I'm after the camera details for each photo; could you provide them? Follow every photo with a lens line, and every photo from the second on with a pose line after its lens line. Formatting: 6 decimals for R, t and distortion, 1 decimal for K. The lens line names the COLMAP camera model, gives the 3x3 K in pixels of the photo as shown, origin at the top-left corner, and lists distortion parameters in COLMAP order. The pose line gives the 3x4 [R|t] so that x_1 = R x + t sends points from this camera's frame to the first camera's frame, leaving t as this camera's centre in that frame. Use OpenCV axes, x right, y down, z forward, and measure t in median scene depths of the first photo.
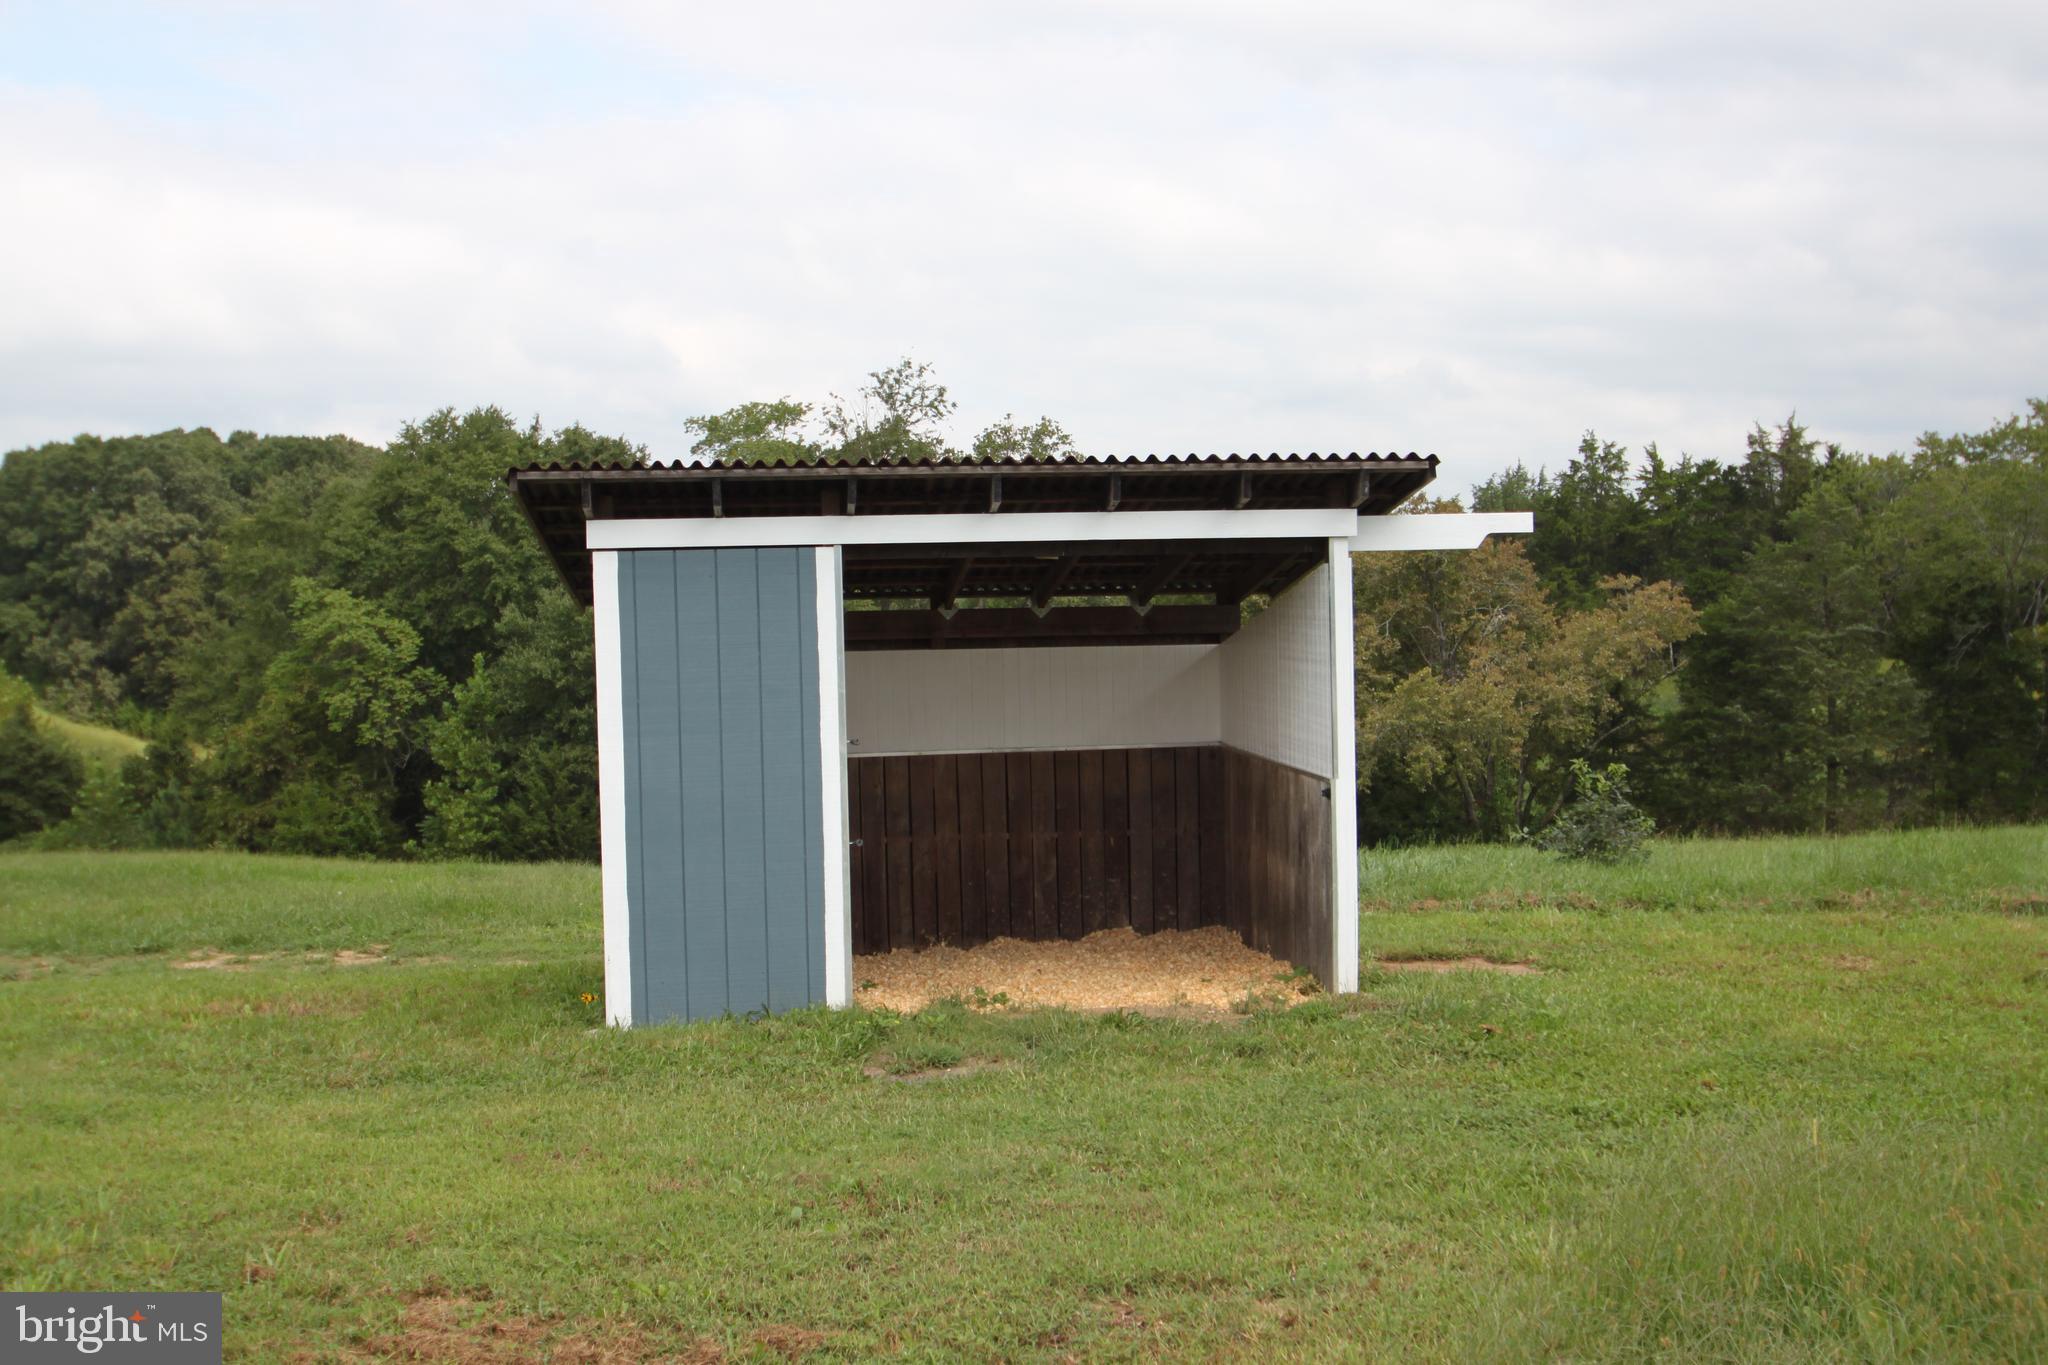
lens RADIAL K [[2135.8, 0, 997.5], [0, 2135.8, 713.4], [0, 0, 1]] dist [-0.067256, 0.000000]
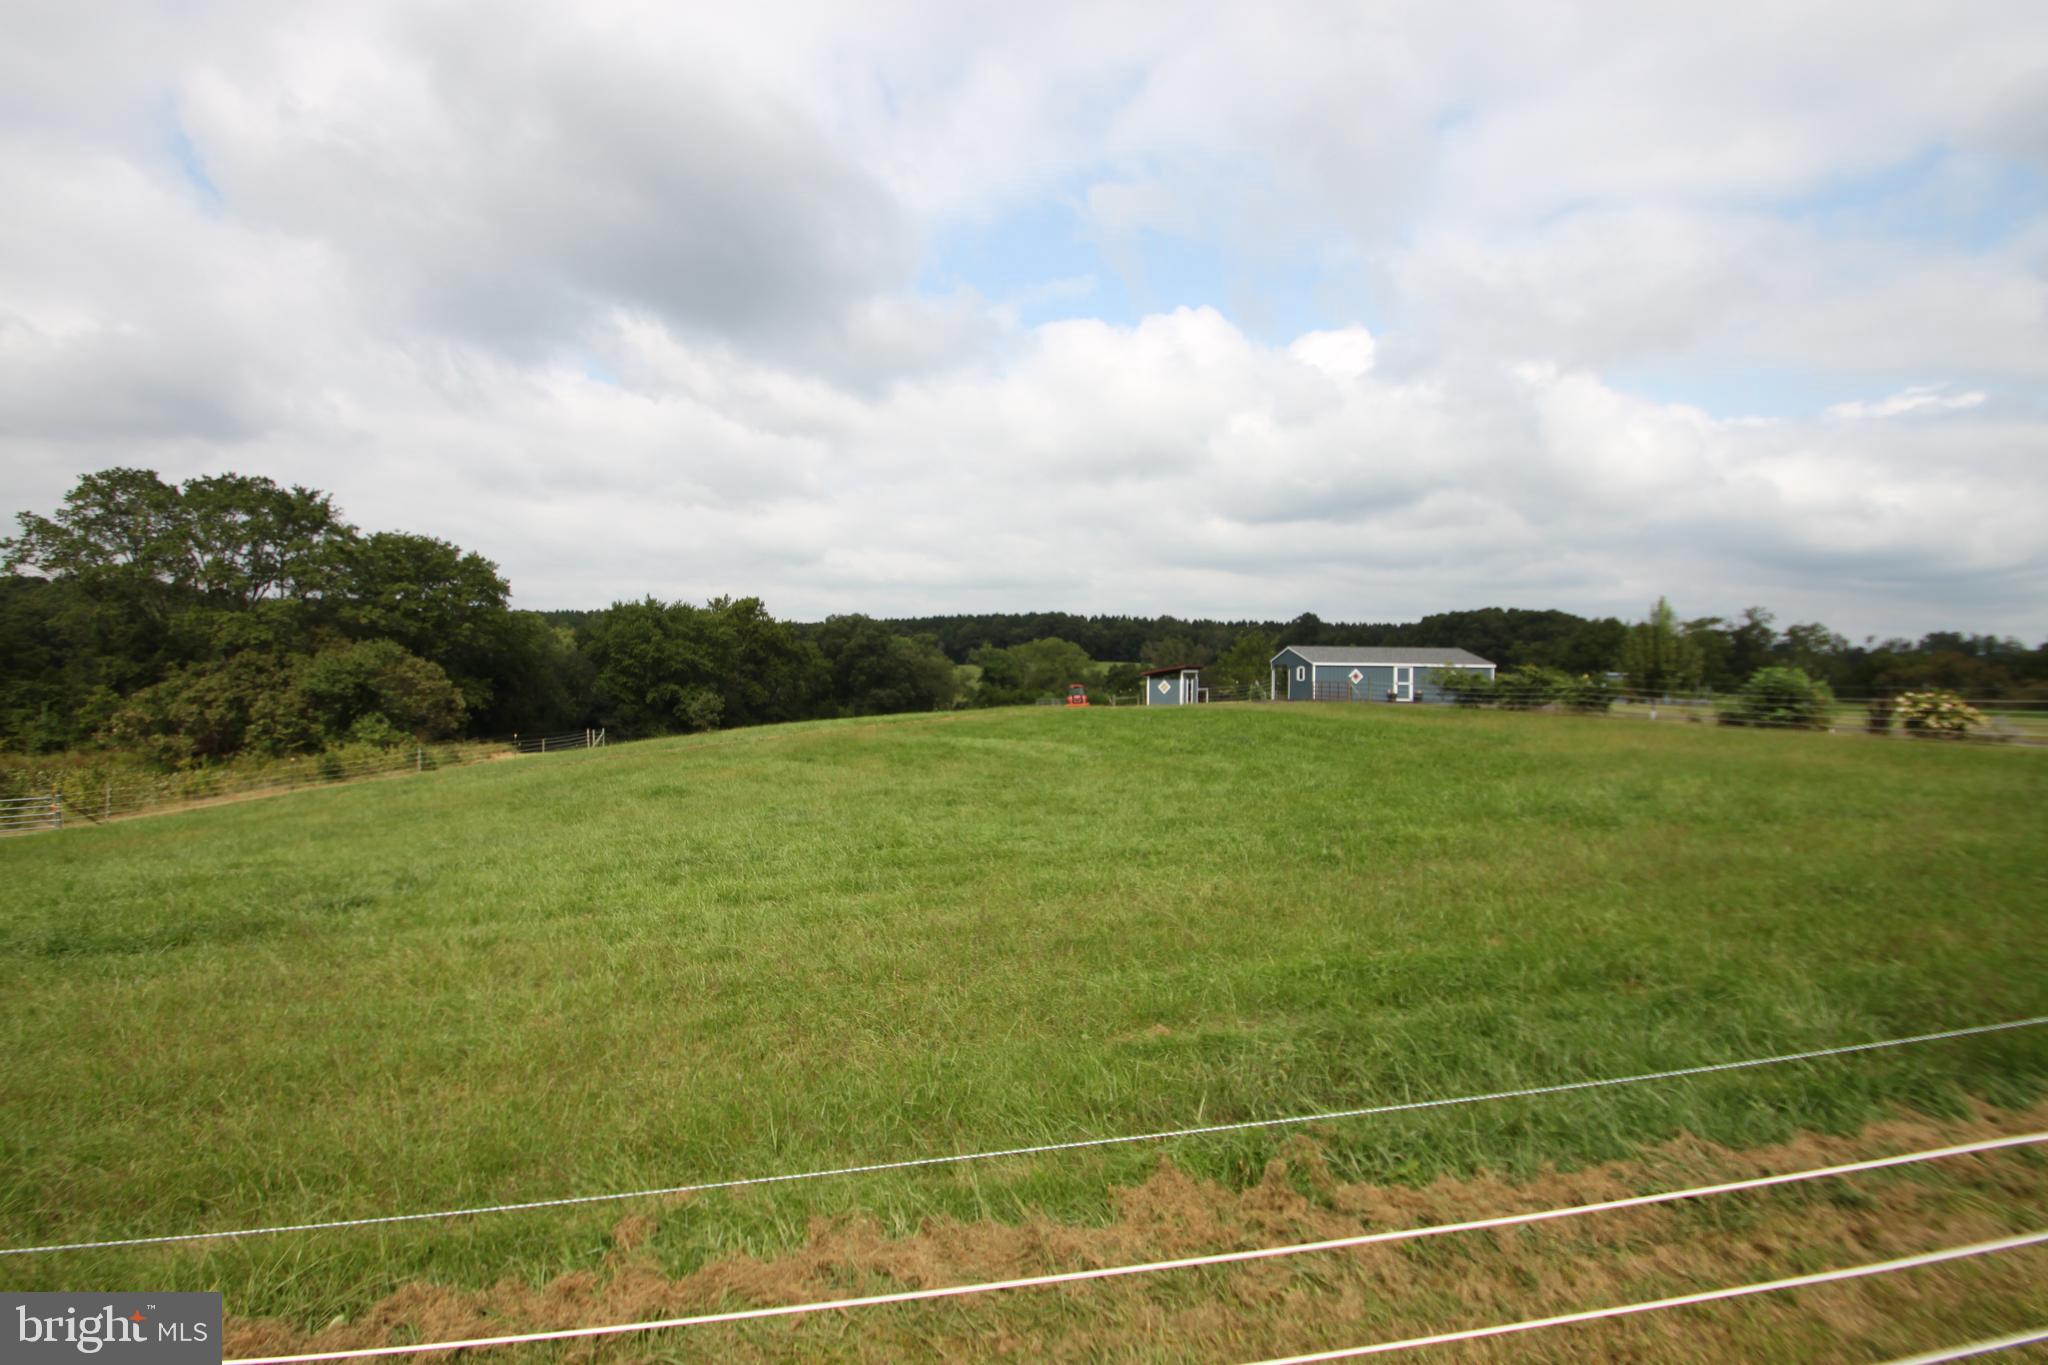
lens RADIAL K [[941.4, 0, 998.5], [0, 941.4, 649.5], [0, 0, 1]] dist [0.008947, -0.015659]
pose [[0.682300, 0.012110, -0.730972, 0.199947], [-0.062895, 0.997128, -0.042187, 0.033437], [0.728362, 0.074759, 0.681102, -0.758791]]
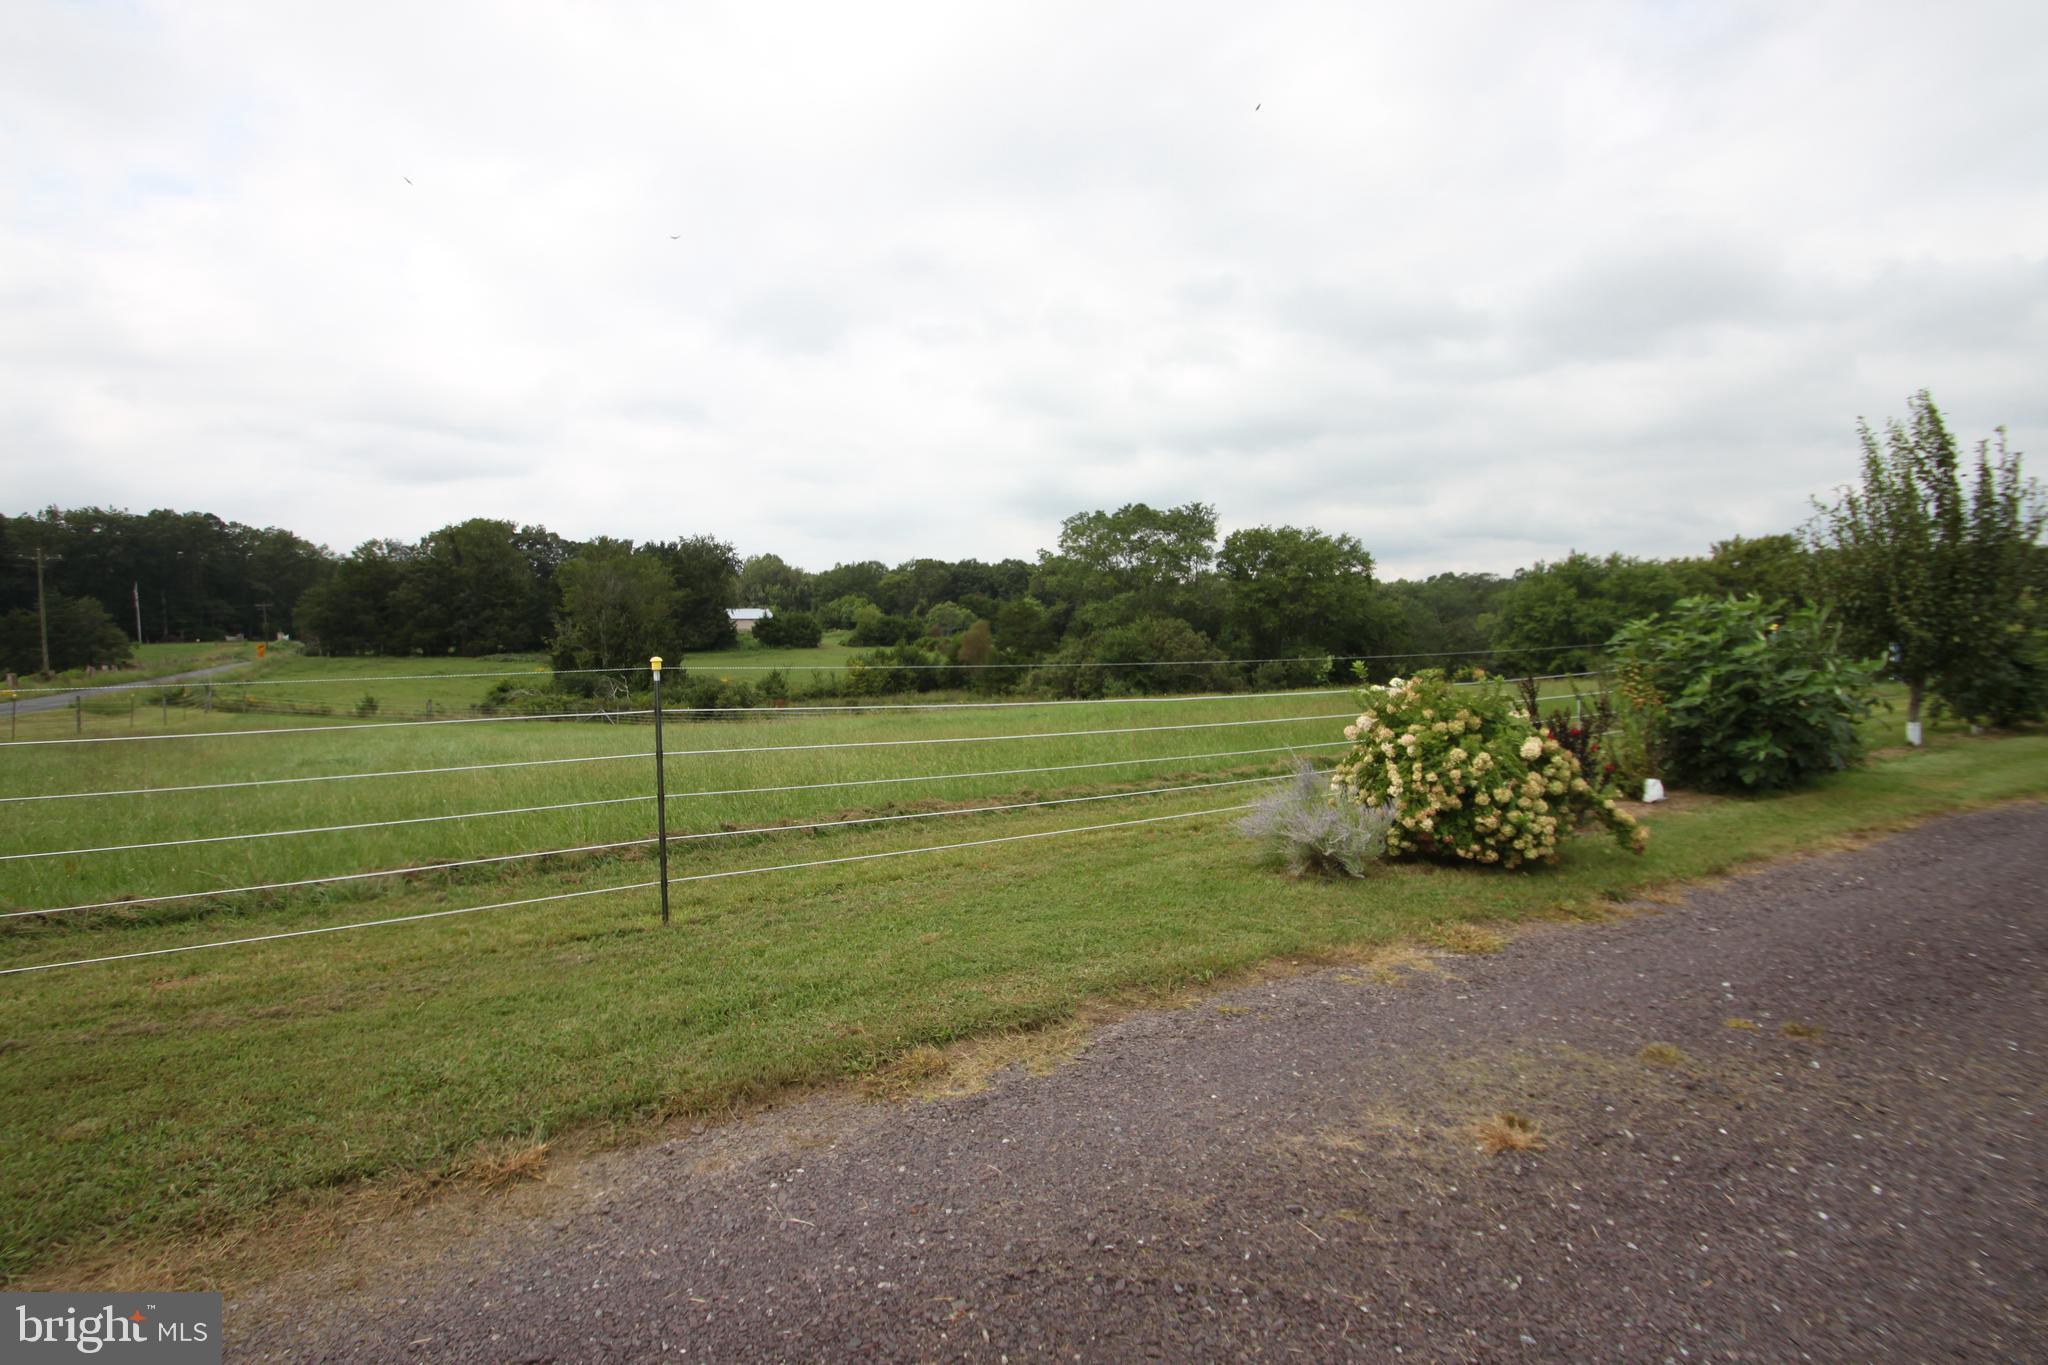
lens RADIAL K [[941.4, 0, 993.6], [0, 941.4, 674.2], [0, 0, 1]] dist [0.008947, -0.015659]
pose [[-0.407834, 0.060450, -0.911053, 0.274987], [-0.021971, 0.996867, 0.075979, 0.013355], [0.912792, 0.051003, -0.405228, -0.400558]]
